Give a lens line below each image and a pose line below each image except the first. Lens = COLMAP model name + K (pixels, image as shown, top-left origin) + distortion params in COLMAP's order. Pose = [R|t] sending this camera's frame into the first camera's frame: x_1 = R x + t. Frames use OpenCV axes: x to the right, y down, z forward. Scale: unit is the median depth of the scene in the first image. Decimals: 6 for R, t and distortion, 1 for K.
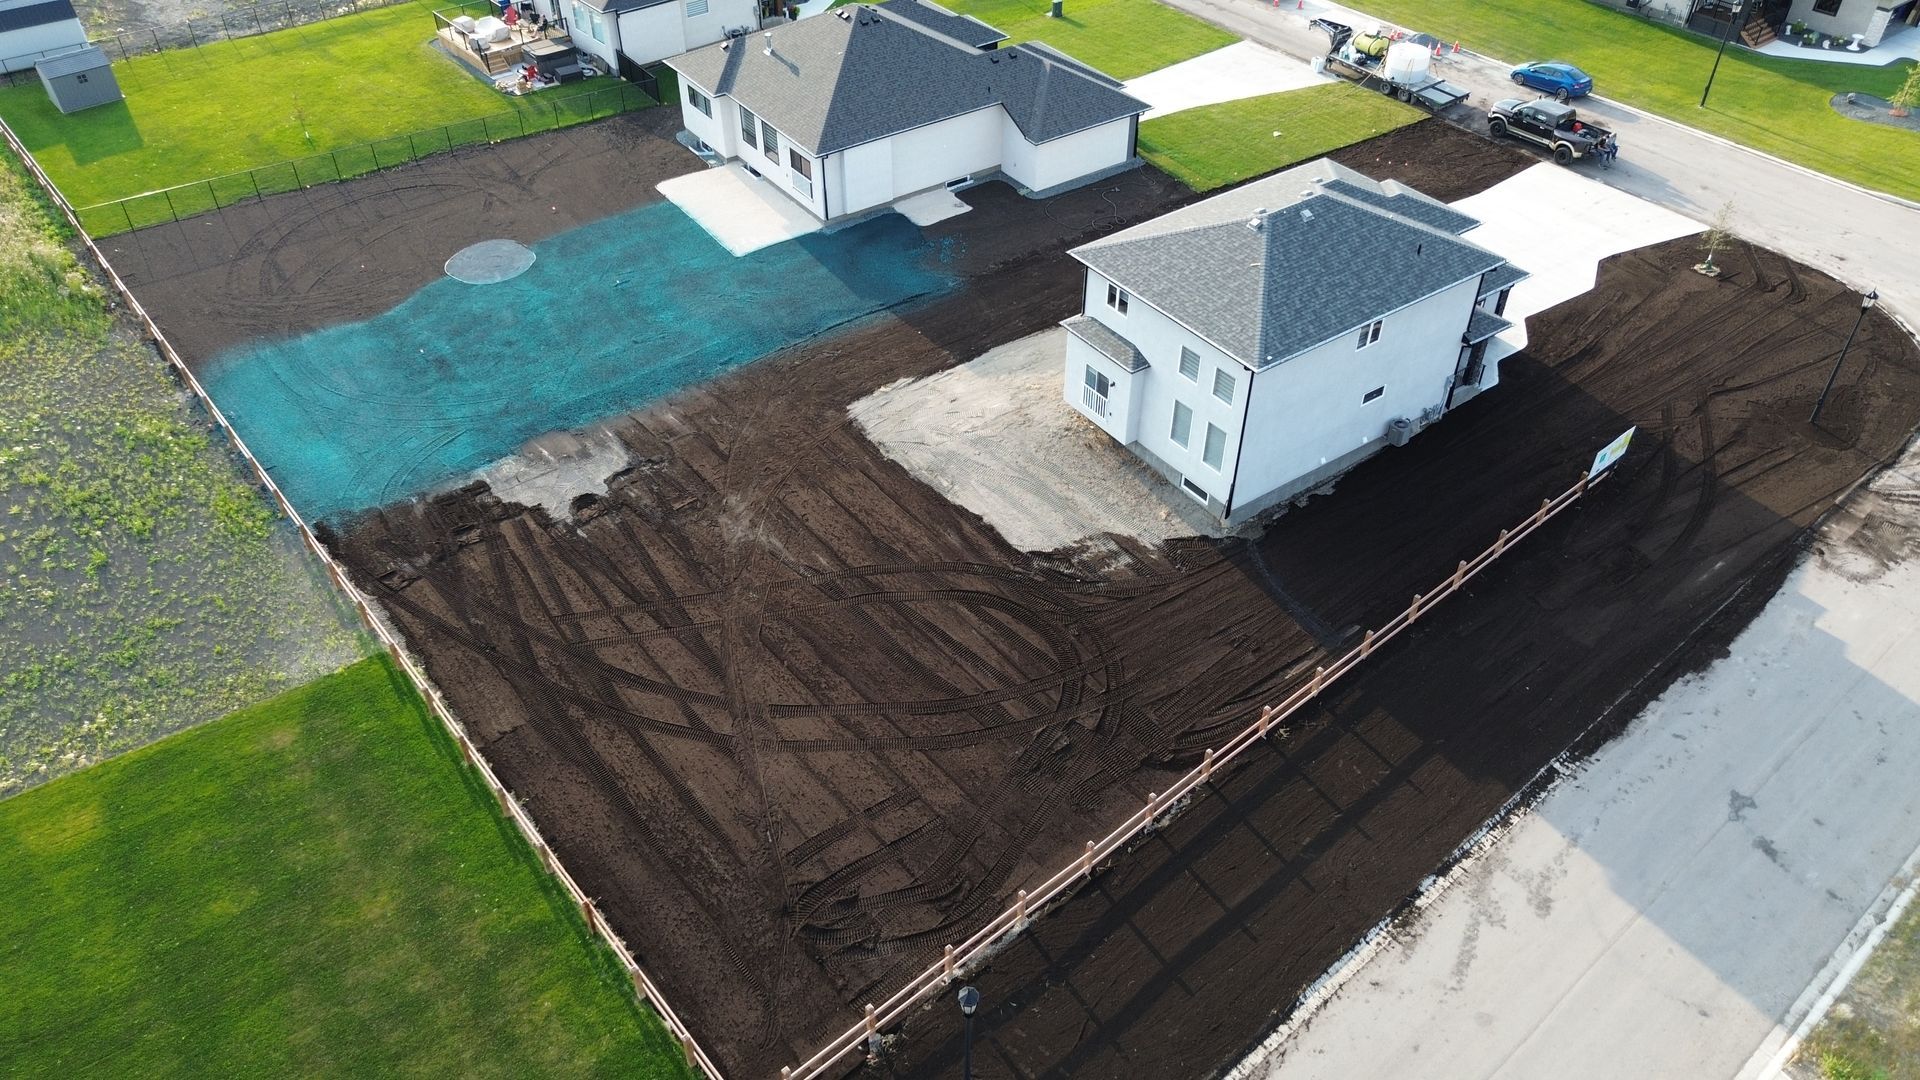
lens RADIAL K [[1342.4, 0, 960.0], [0, 1342.4, 540.0], [0, 0, 1]] dist [0.070442, -0.077481]
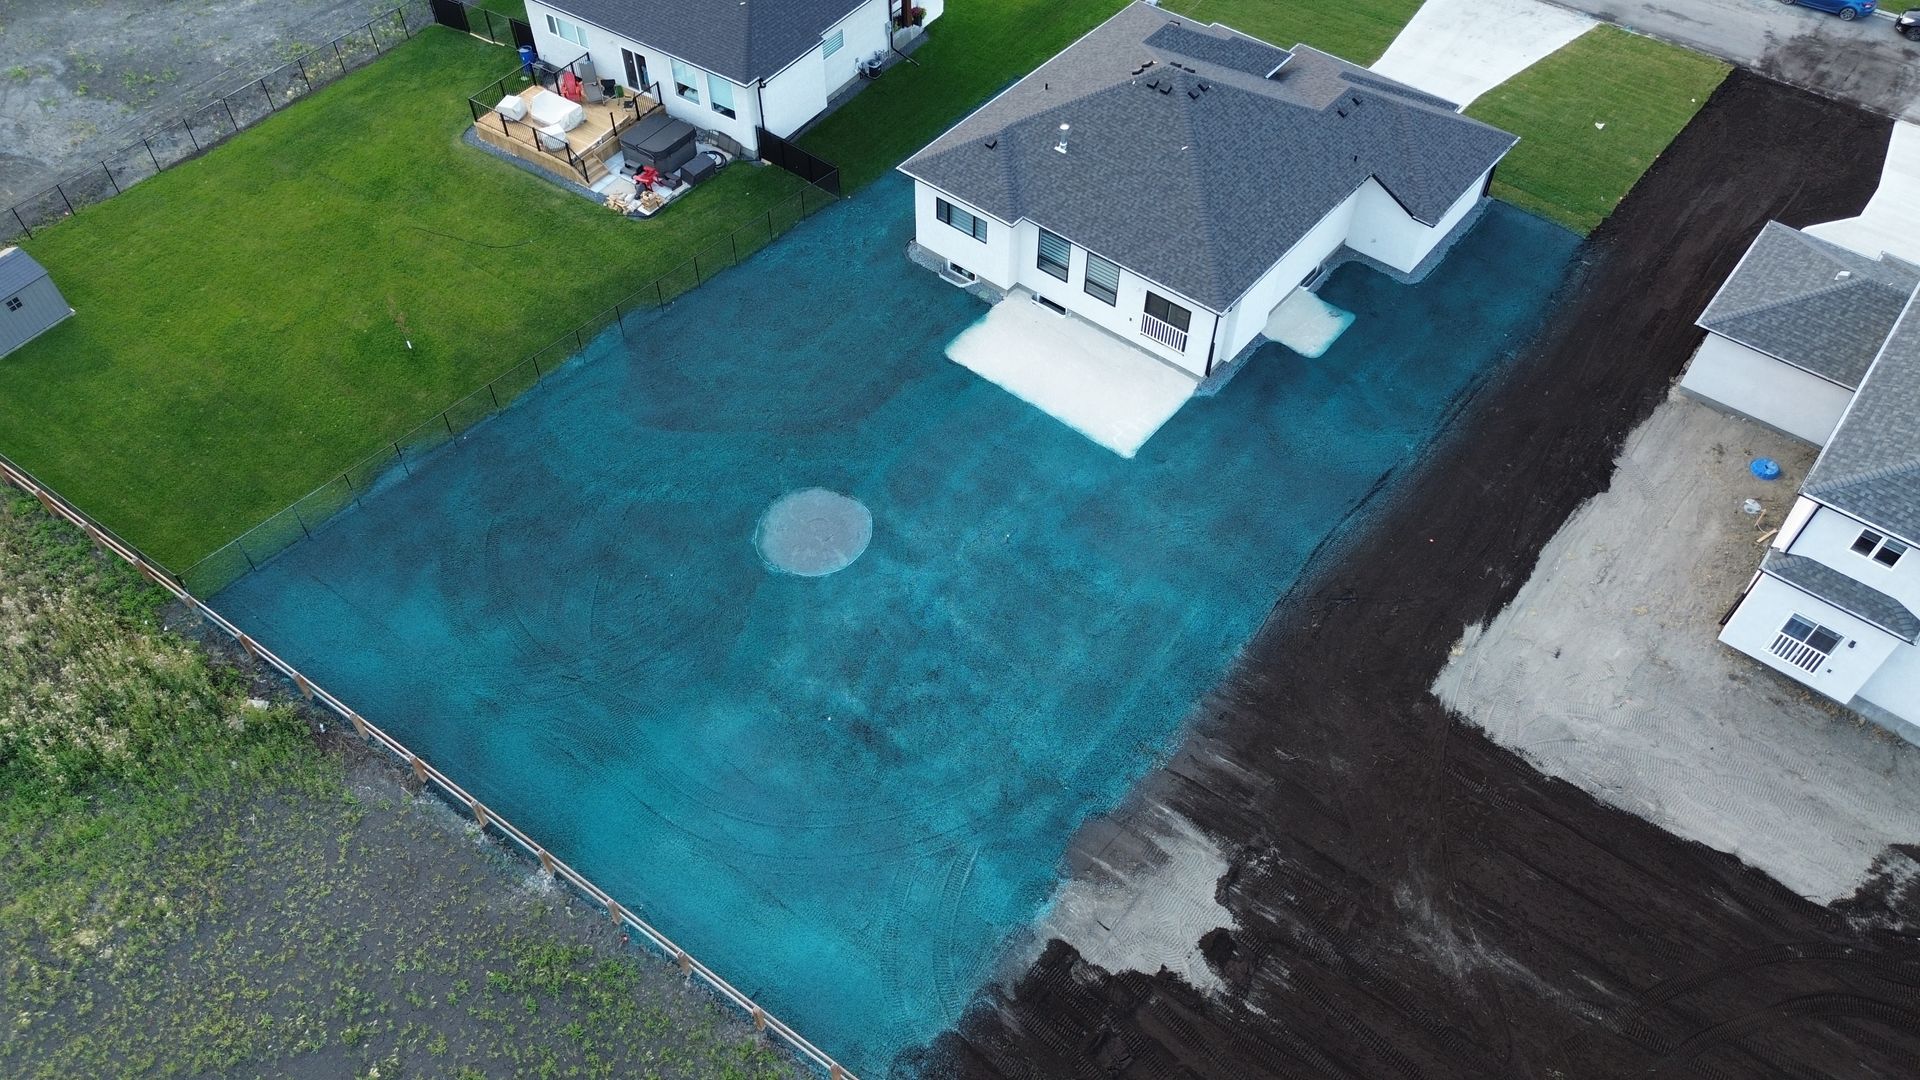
lens RADIAL K [[1342.4, 0, 960.0], [0, 1342.4, 540.0], [0, 0, 1]] dist [0.070442, -0.077481]
pose [[0.965106, -0.200687, 0.168214, -0.424766], [0.171148, 0.969607, 0.174845, -0.339465], [-0.198190, -0.139955, 0.970120, 0.303180]]
